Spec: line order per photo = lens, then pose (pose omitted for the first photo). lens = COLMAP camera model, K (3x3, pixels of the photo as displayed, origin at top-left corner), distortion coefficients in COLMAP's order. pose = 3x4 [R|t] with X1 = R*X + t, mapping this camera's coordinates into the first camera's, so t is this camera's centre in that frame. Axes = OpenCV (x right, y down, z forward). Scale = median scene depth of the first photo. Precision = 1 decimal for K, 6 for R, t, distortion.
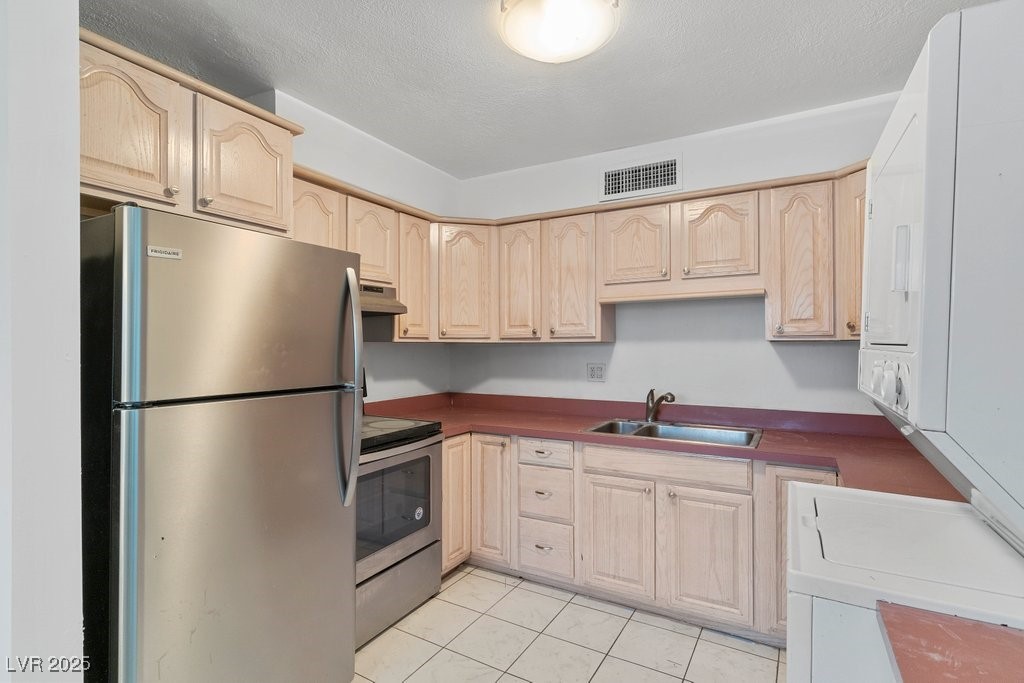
lens RADIAL K [[498.5, 0, 508.2], [0, 498.5, 342.1], [0, 0, 1]] dist [-0.001059, -0.000024]
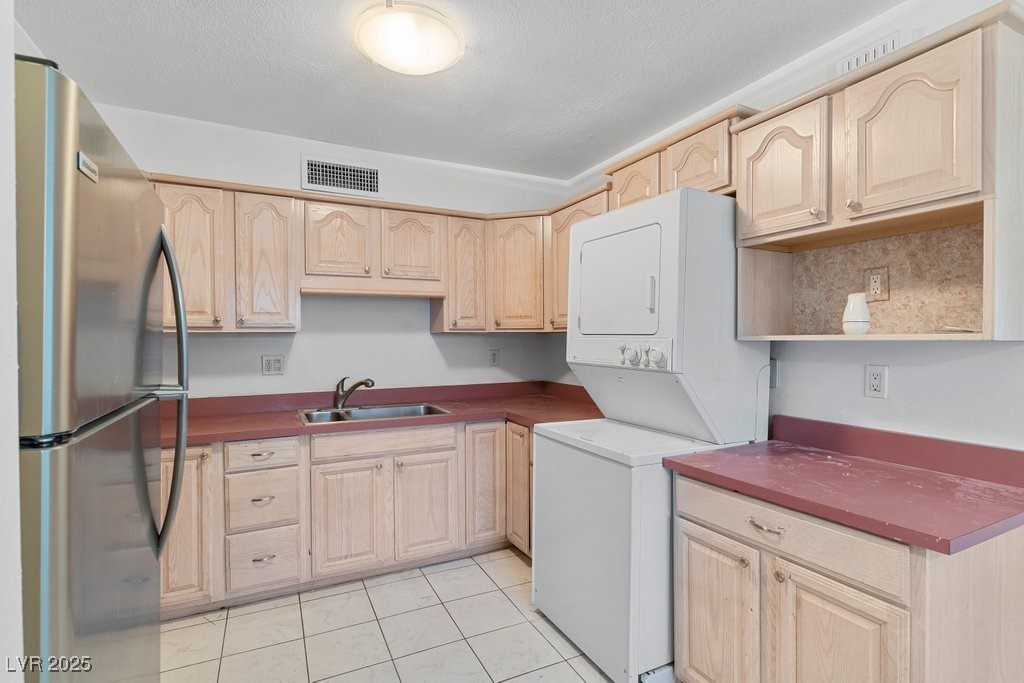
lens RADIAL K [[498.5, 0, 508.2], [0, 498.5, 342.1], [0, 0, 1]] dist [-0.001059, -0.000024]
pose [[0.548986, -0.007379, 0.835799, -0.420948], [-0.004083, 0.999925, 0.011510, 0.005701], [-0.835822, -0.009731, 0.548915, 0.129702]]
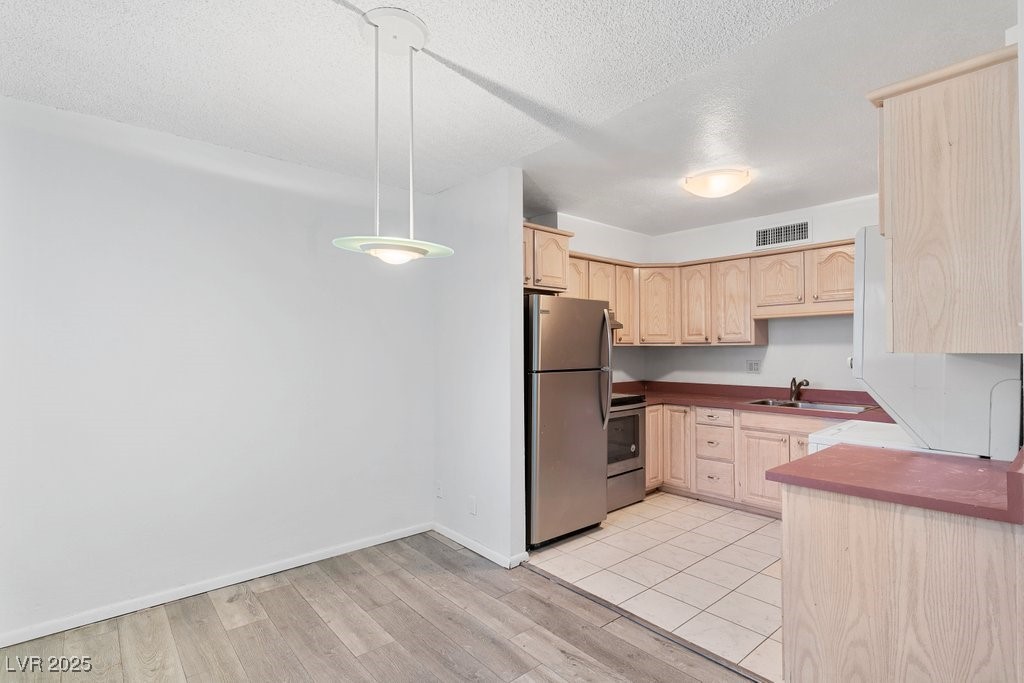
lens RADIAL K [[504.2, 0, 512.0], [0, 504.2, 341.5], [0, 0, 1]] dist [-0.001854, -0.000581]
pose [[0.947446, -0.006700, -0.319845, -0.017727], [0.004567, 0.999962, -0.007419, -0.003480], [0.319883, 0.005569, 0.947441, -0.662780]]
